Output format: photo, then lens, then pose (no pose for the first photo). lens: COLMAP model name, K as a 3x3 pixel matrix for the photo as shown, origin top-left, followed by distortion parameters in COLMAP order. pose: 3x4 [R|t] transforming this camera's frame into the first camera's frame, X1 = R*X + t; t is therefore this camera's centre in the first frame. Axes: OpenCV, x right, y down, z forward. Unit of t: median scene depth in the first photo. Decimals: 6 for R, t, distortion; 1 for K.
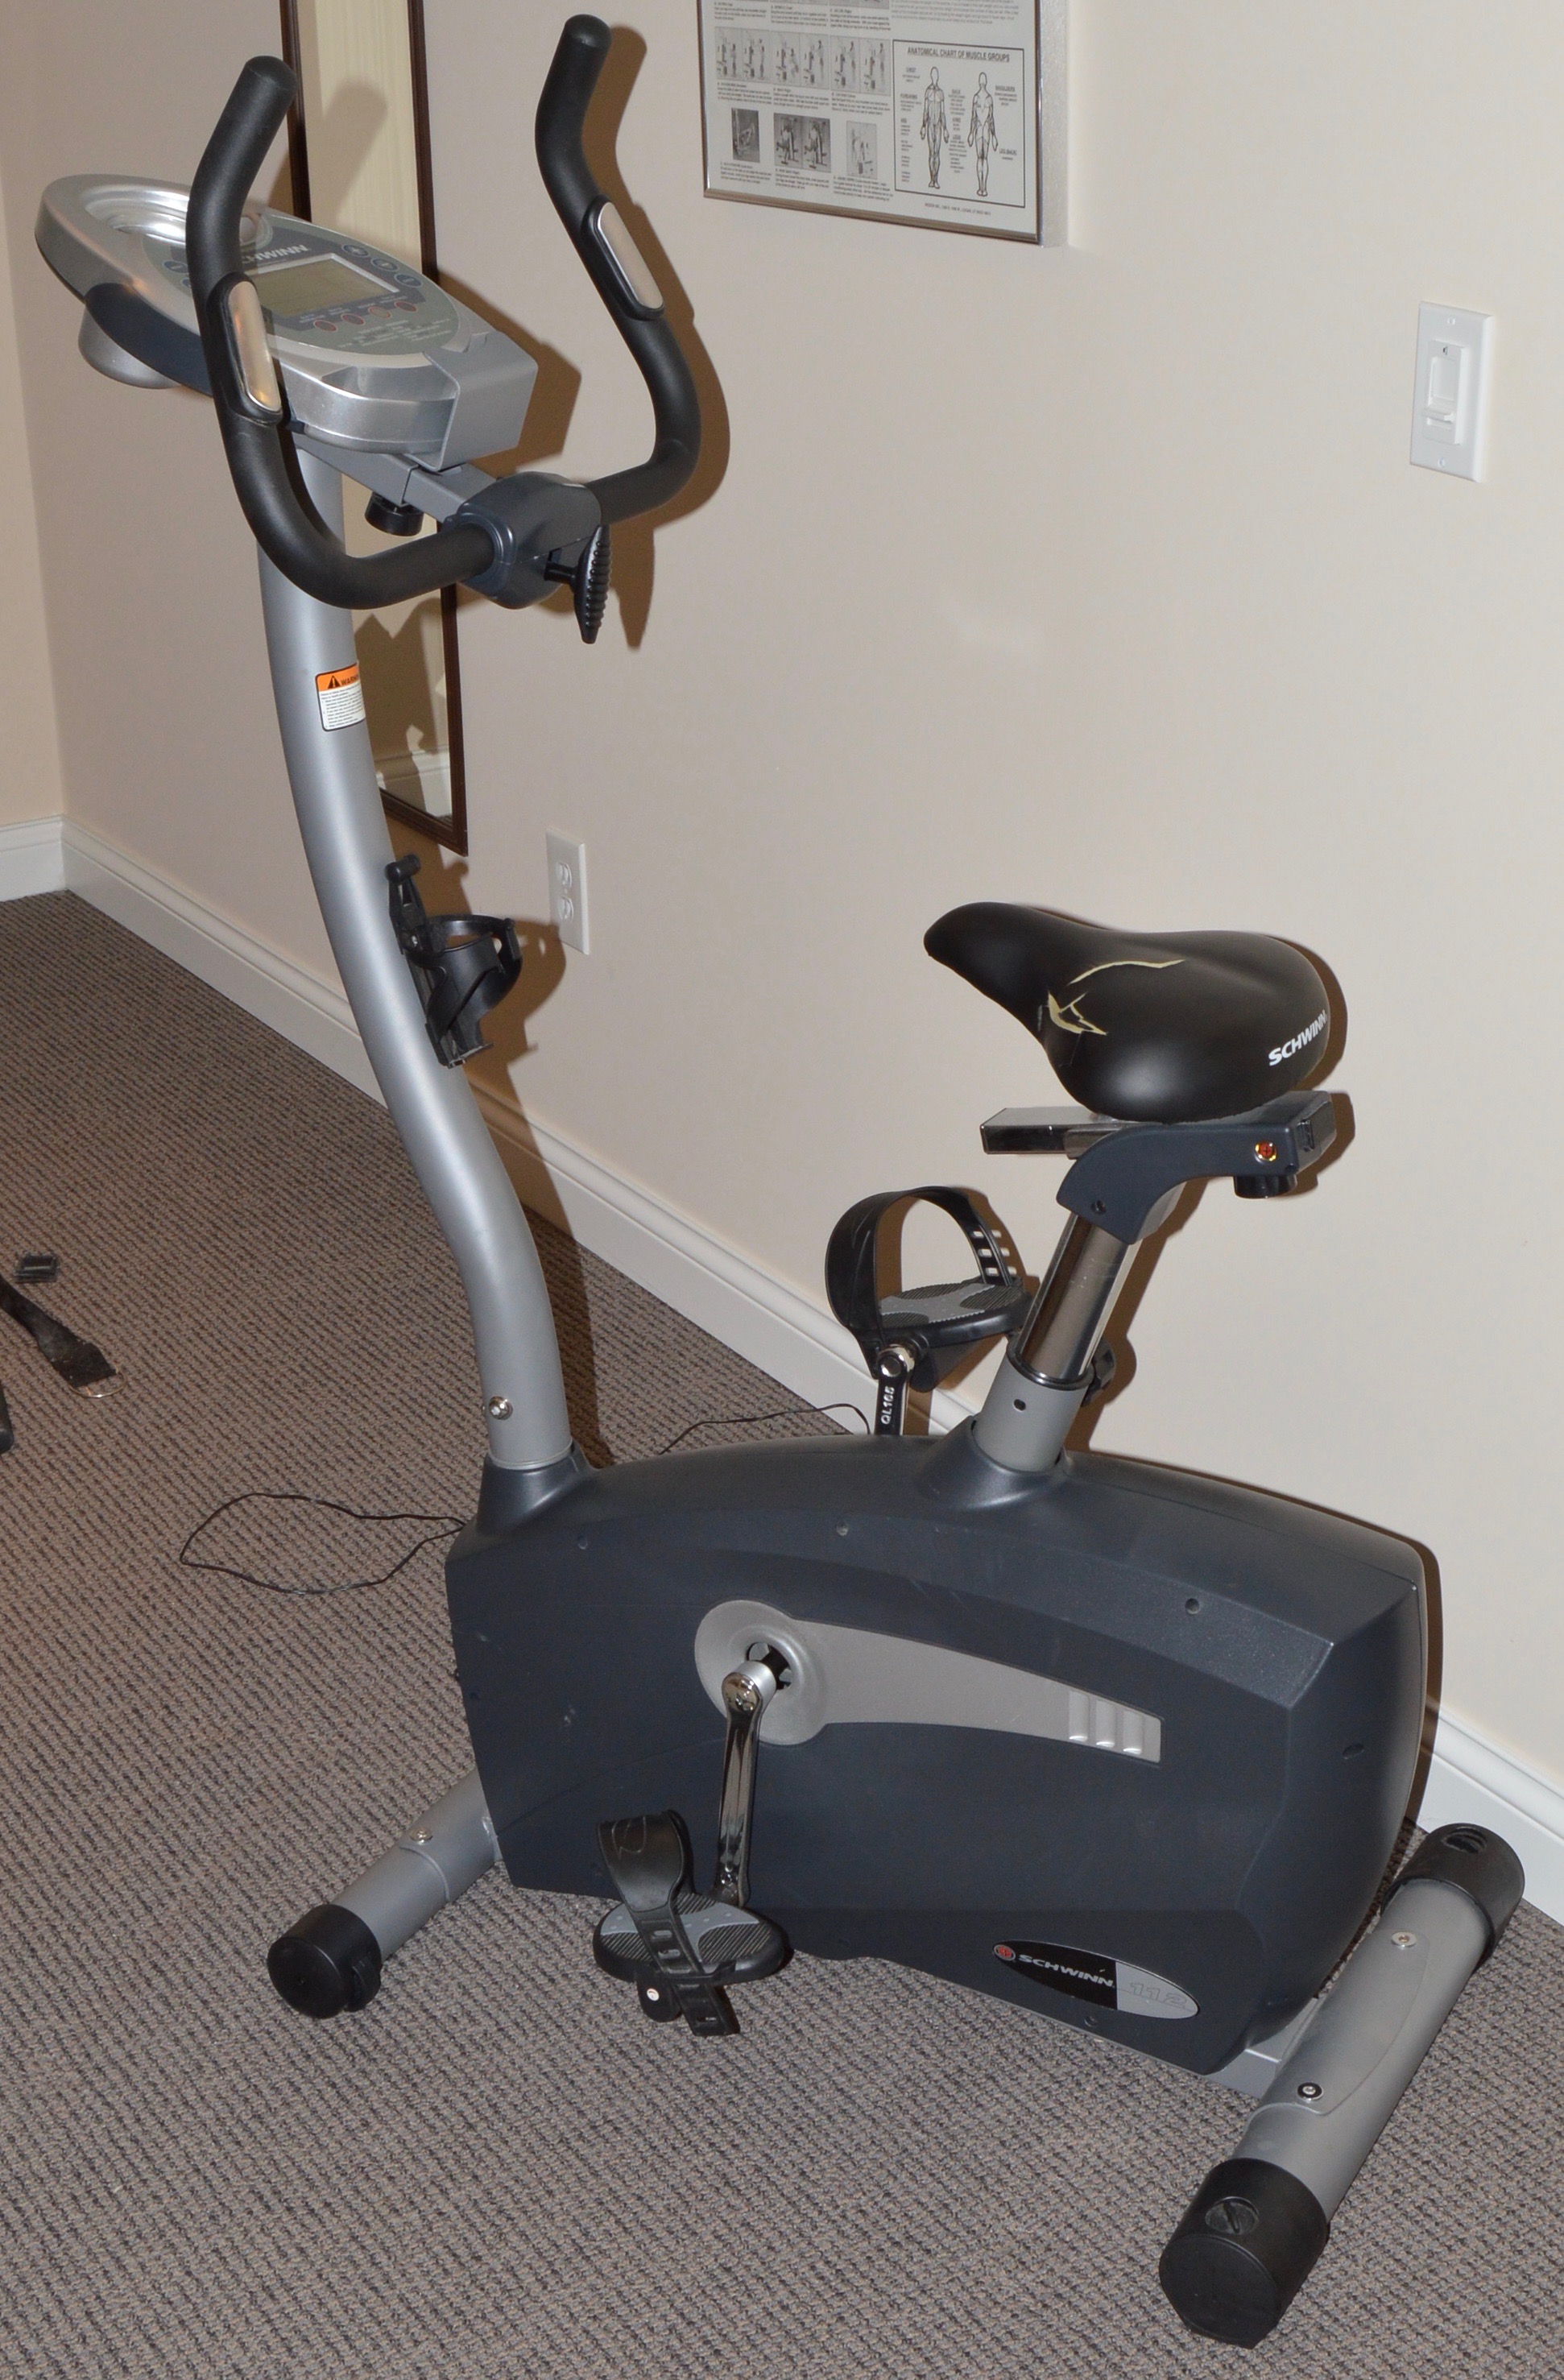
lens RADIAL K [[3295.2, 0, 777.3], [0, 3295.2, 1190.8], [0, 0, 1]] dist [-0.081341, 0.000000]
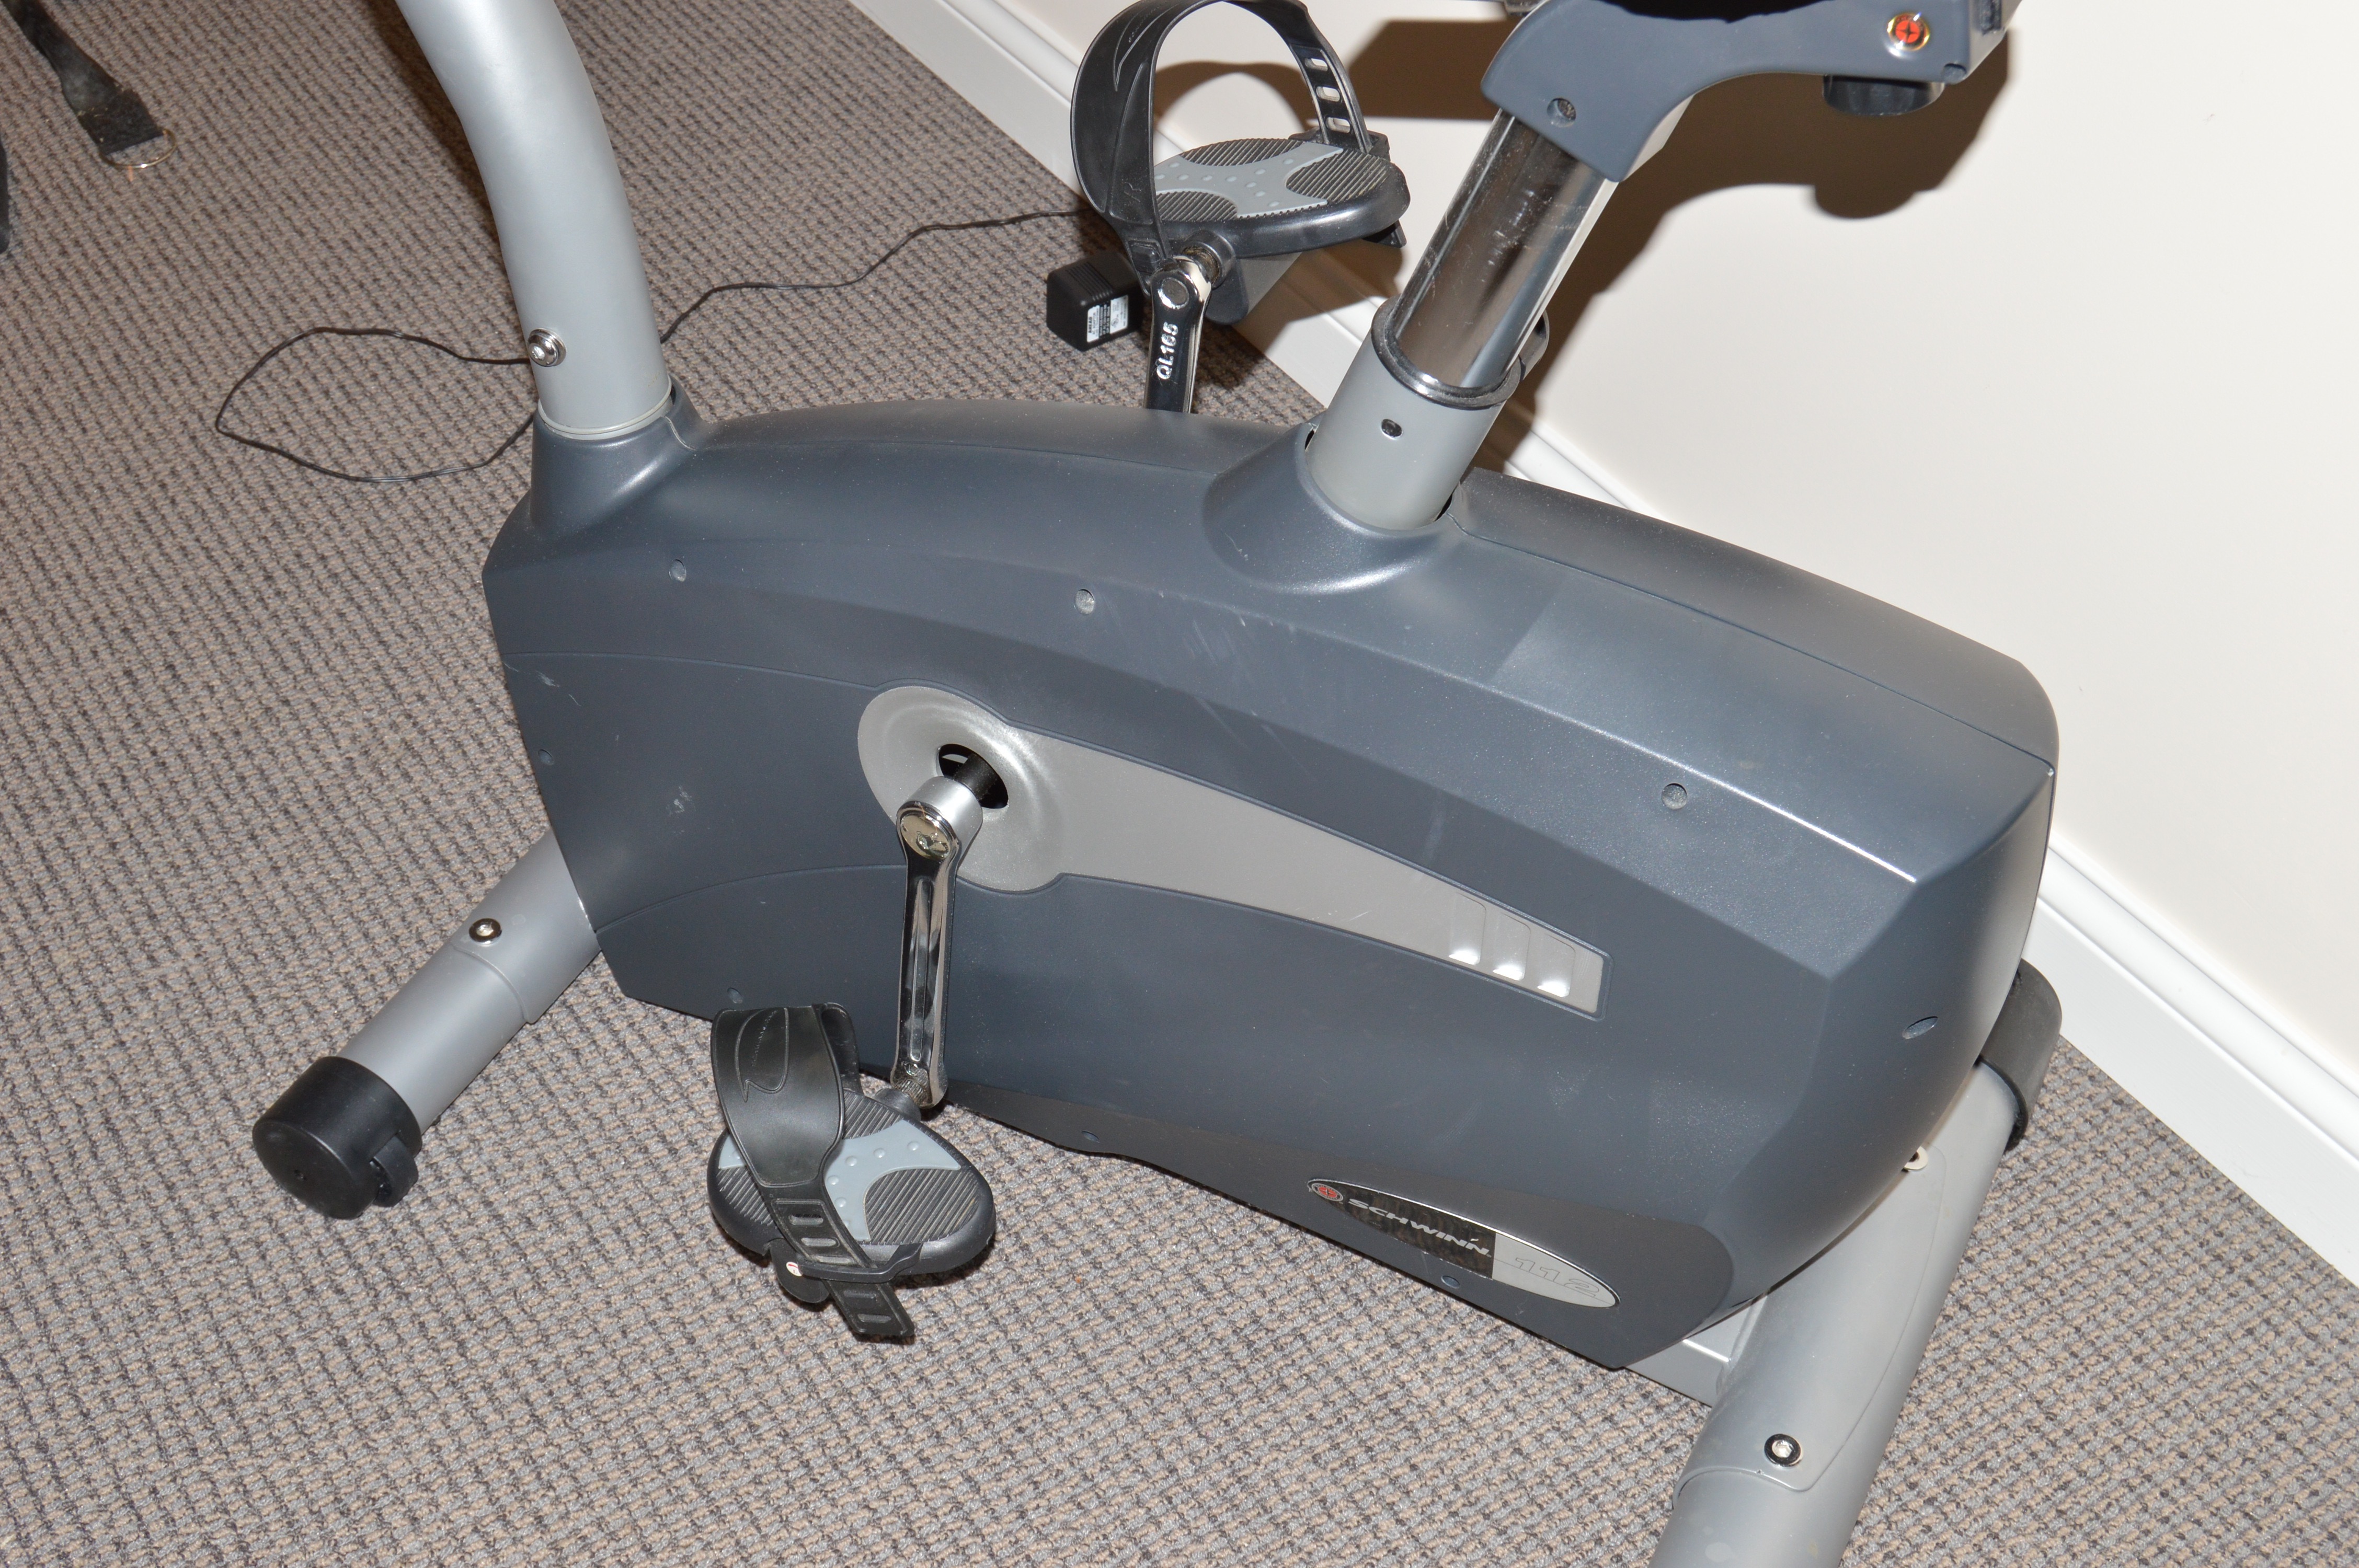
lens RADIAL K [[2841.2, 0, 1197.5], [0, 2841.2, 784.0], [0, 0, 1]] dist [-0.052344, 0.000000]
pose [[0.999131, 0.007427, 0.041012, 0.017702], [-0.020884, 0.940762, 0.338423, -0.040096], [-0.036070, -0.338986, 0.940100, 0.464648]]
